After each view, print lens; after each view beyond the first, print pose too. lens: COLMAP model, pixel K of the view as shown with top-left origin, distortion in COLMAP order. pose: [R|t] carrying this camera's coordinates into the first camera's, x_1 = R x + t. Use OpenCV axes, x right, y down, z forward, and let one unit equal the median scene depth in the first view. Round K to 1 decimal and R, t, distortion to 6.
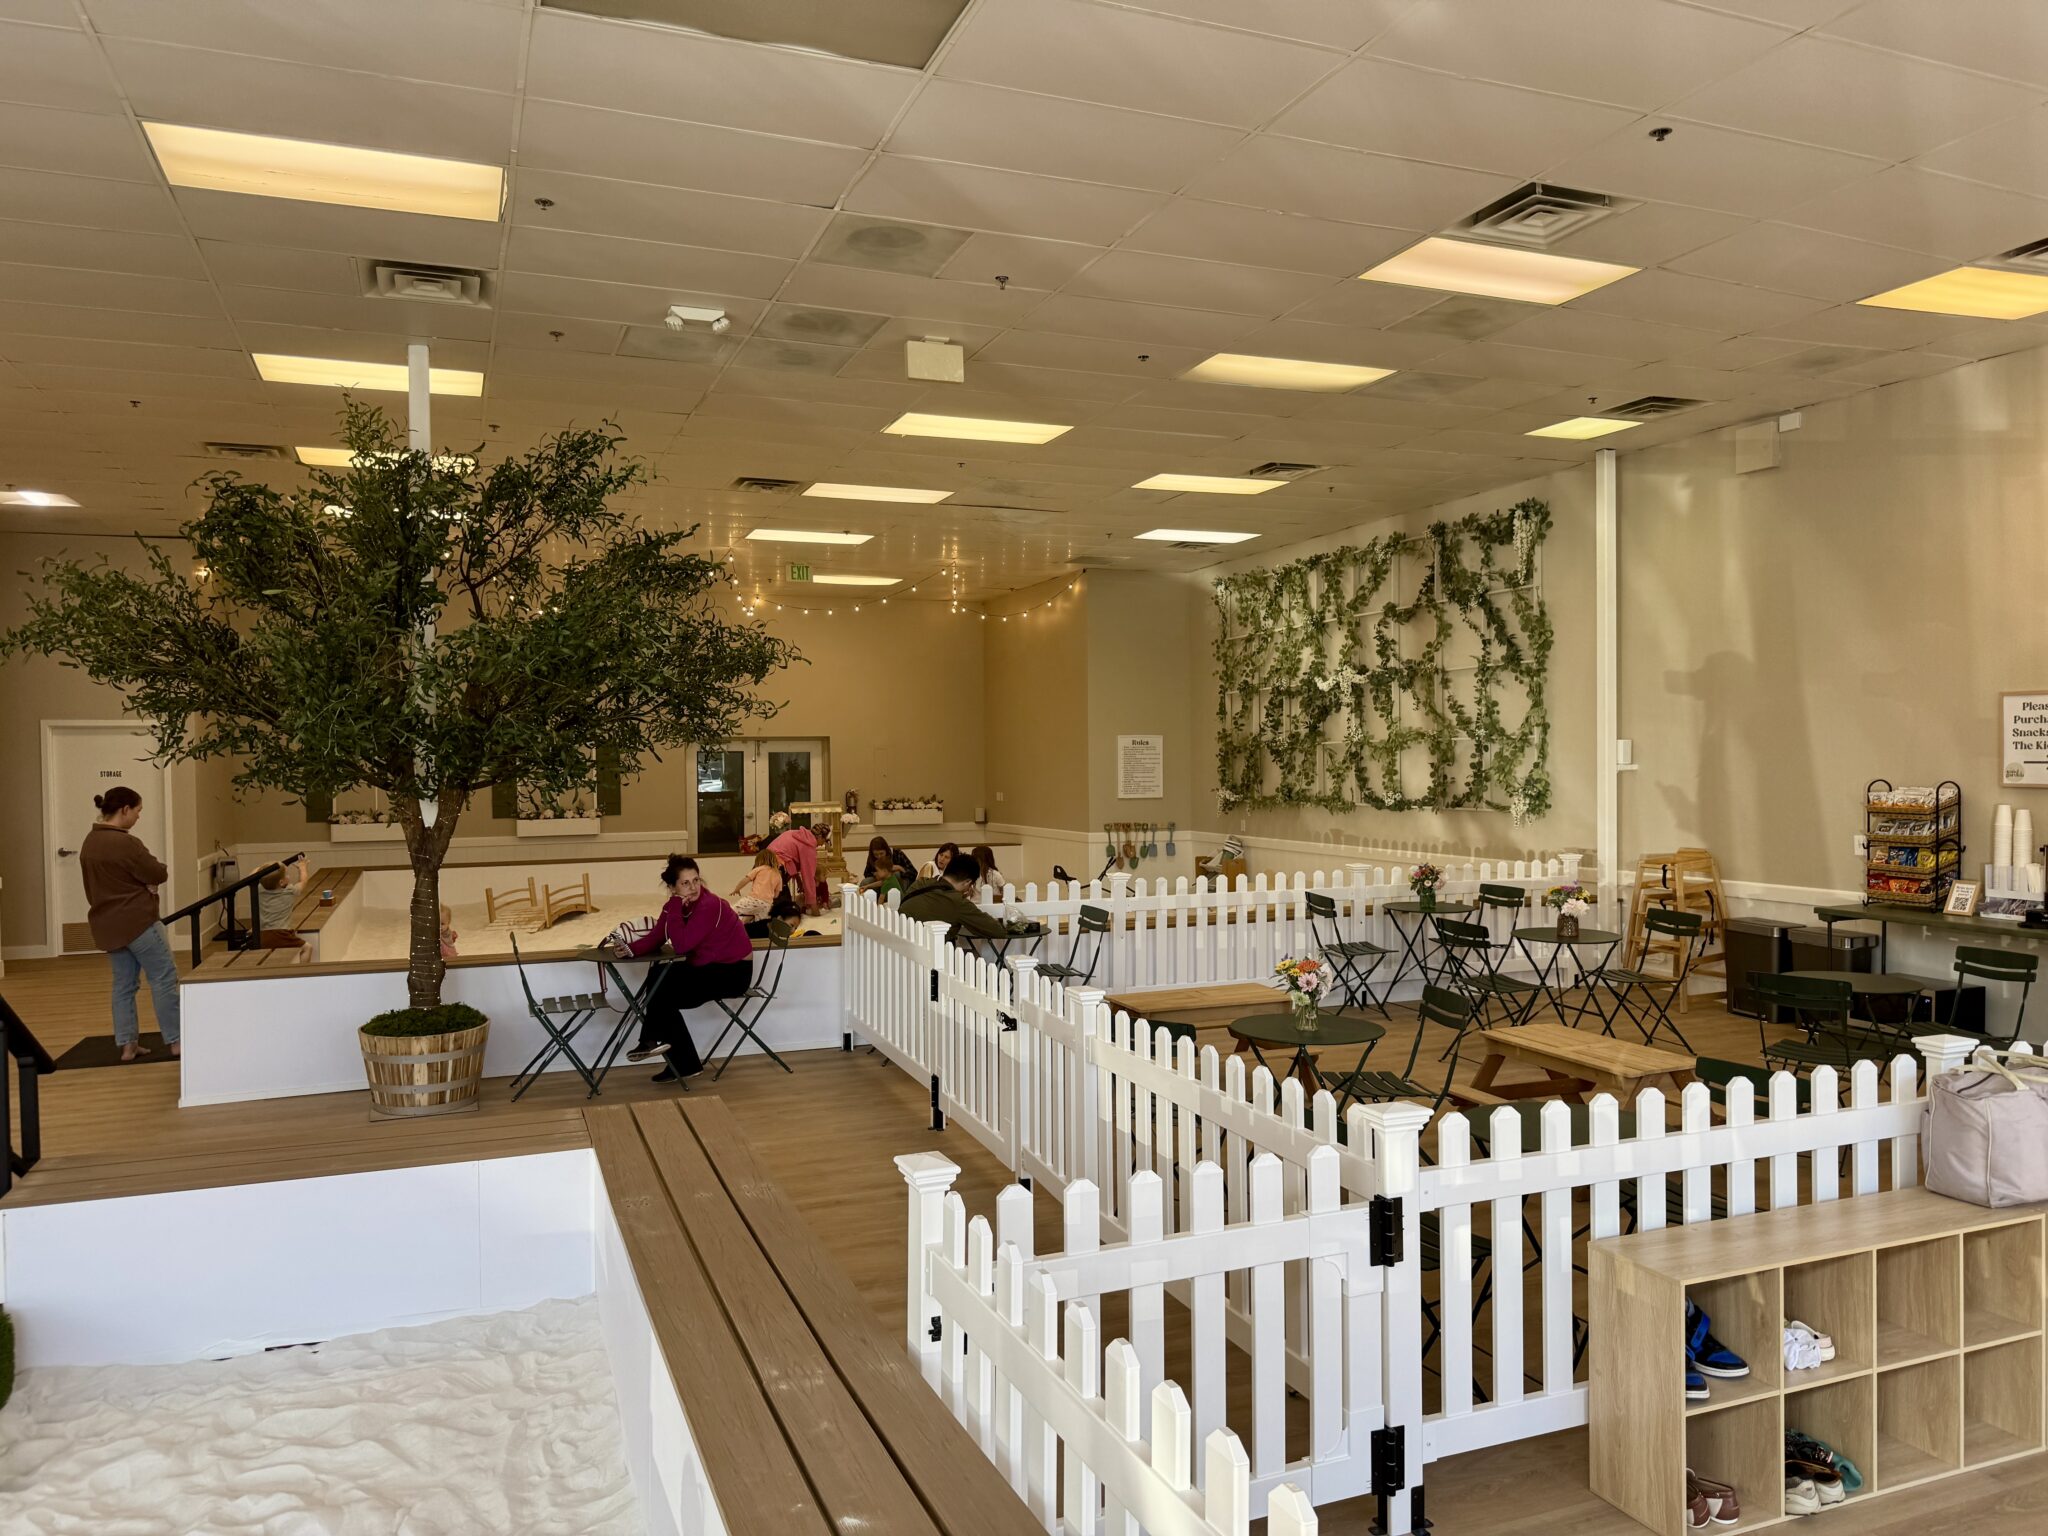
lens RADIAL K [[1439.7, 0, 1024.0], [0, 1439.7, 768.0], [0, 0, 1]] dist [0.034568, -0.003945]
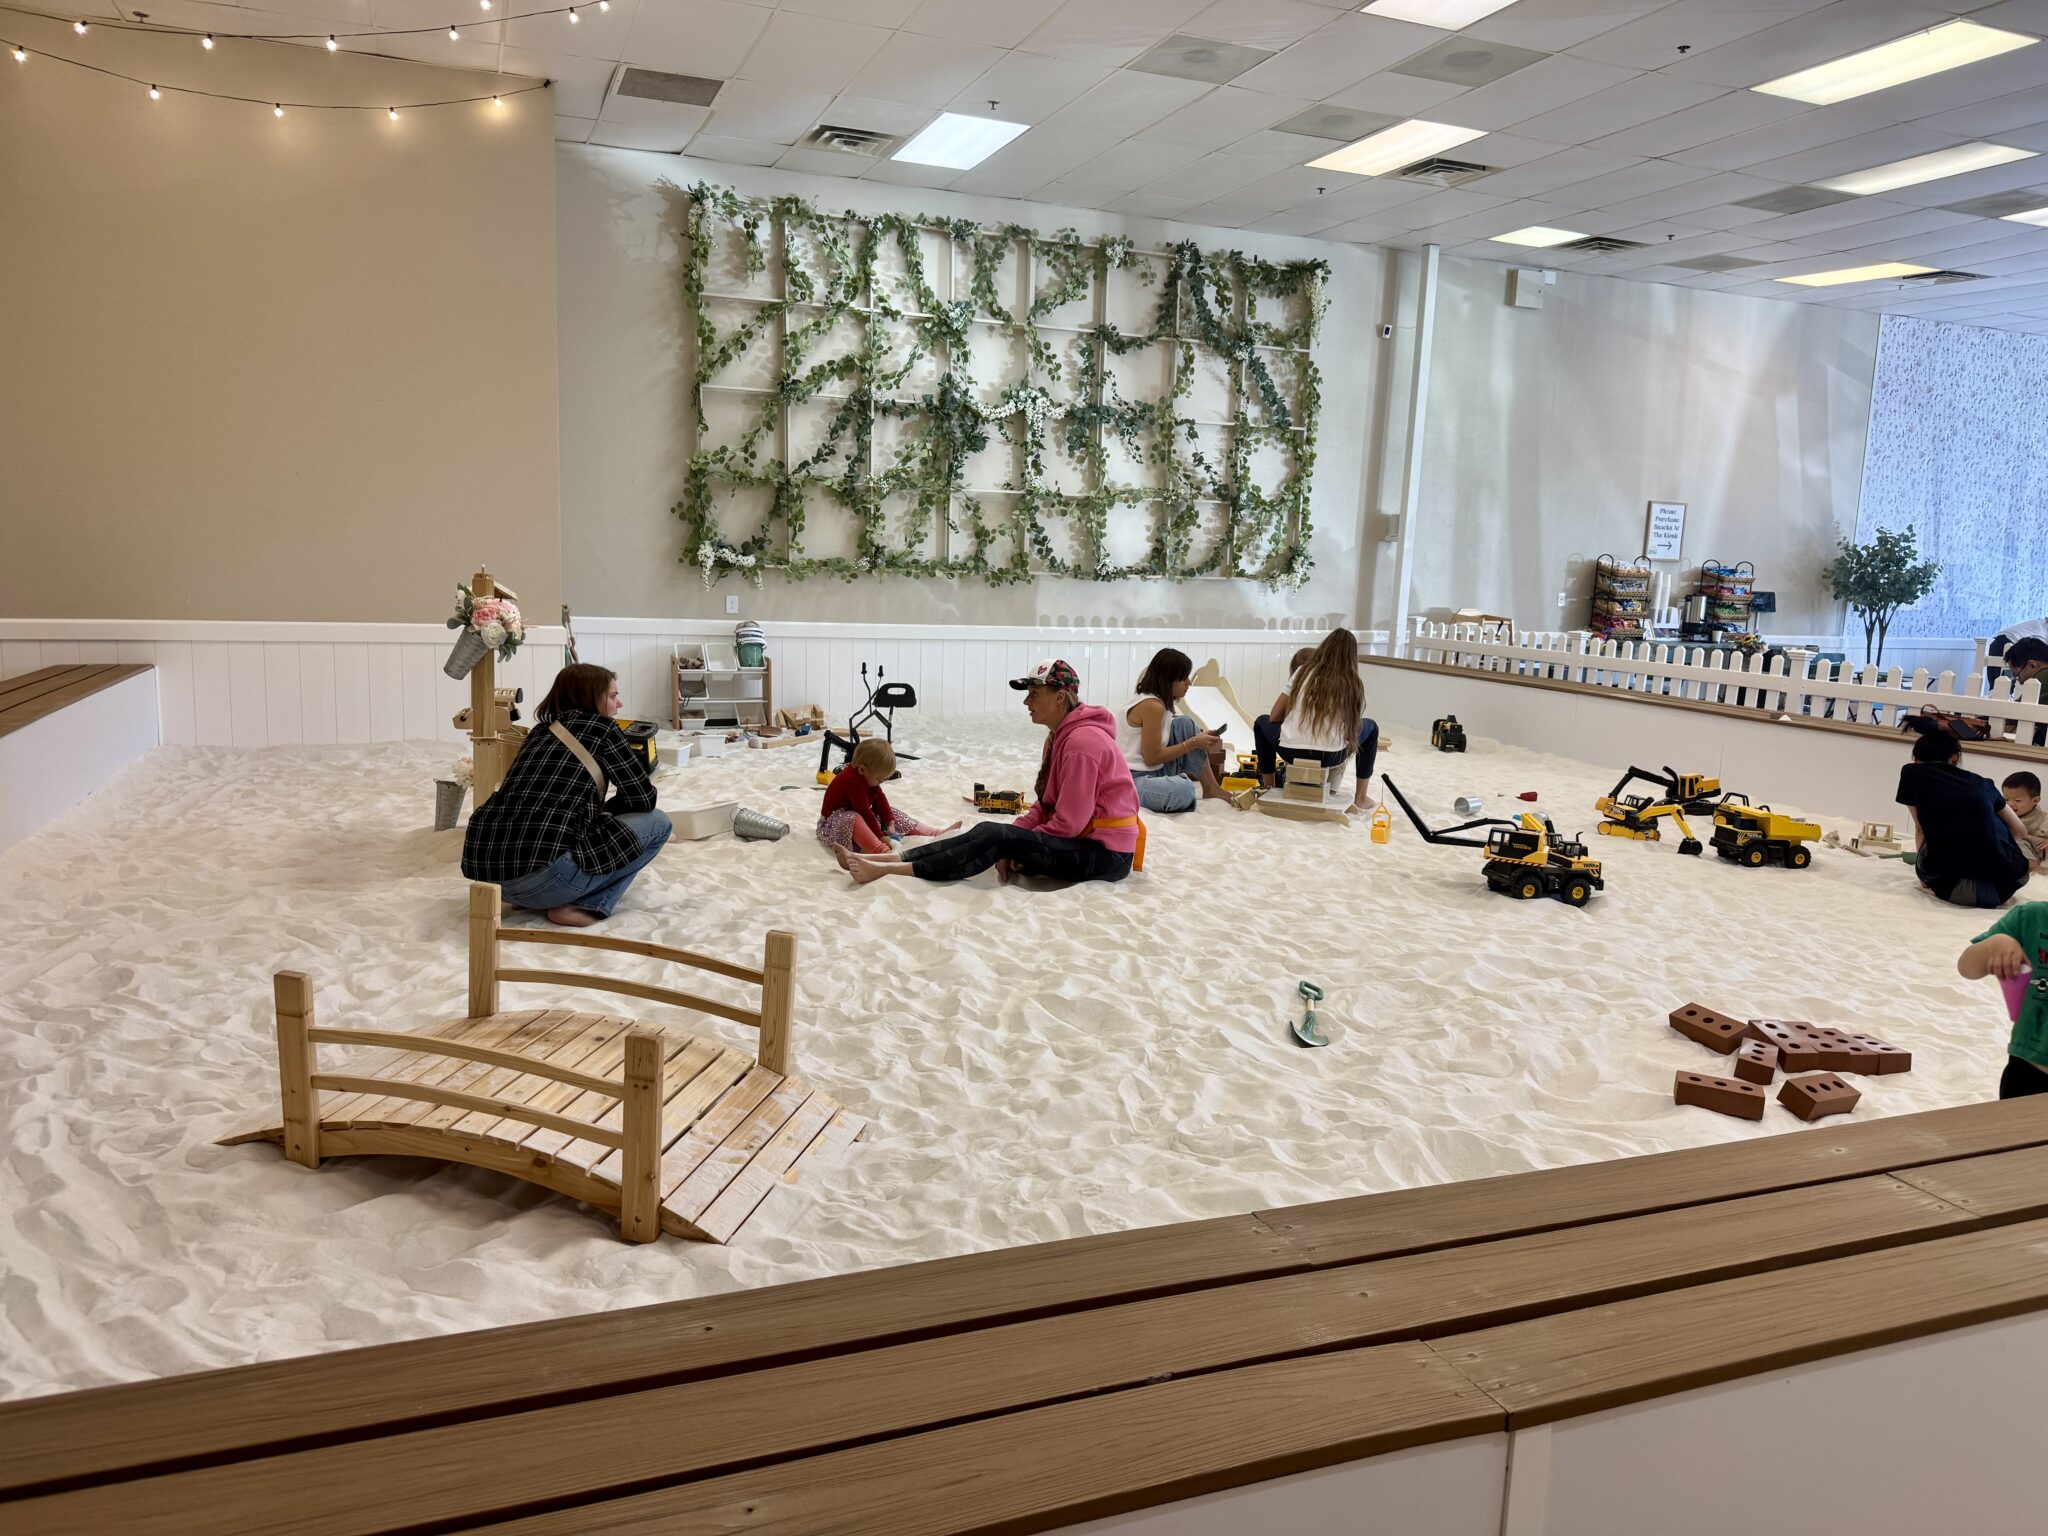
lens RADIAL K [[1439.7, 0, 1024.0], [0, 1439.7, 768.0], [0, 0, 1]] dist [0.034568, -0.003945]
pose [[-0.005953, -0.143697, 0.989604, -0.600138], [-0.028467, 0.989245, 0.143474, 0.018676], [-0.999577, -0.027317, -0.009980, 1.065974]]
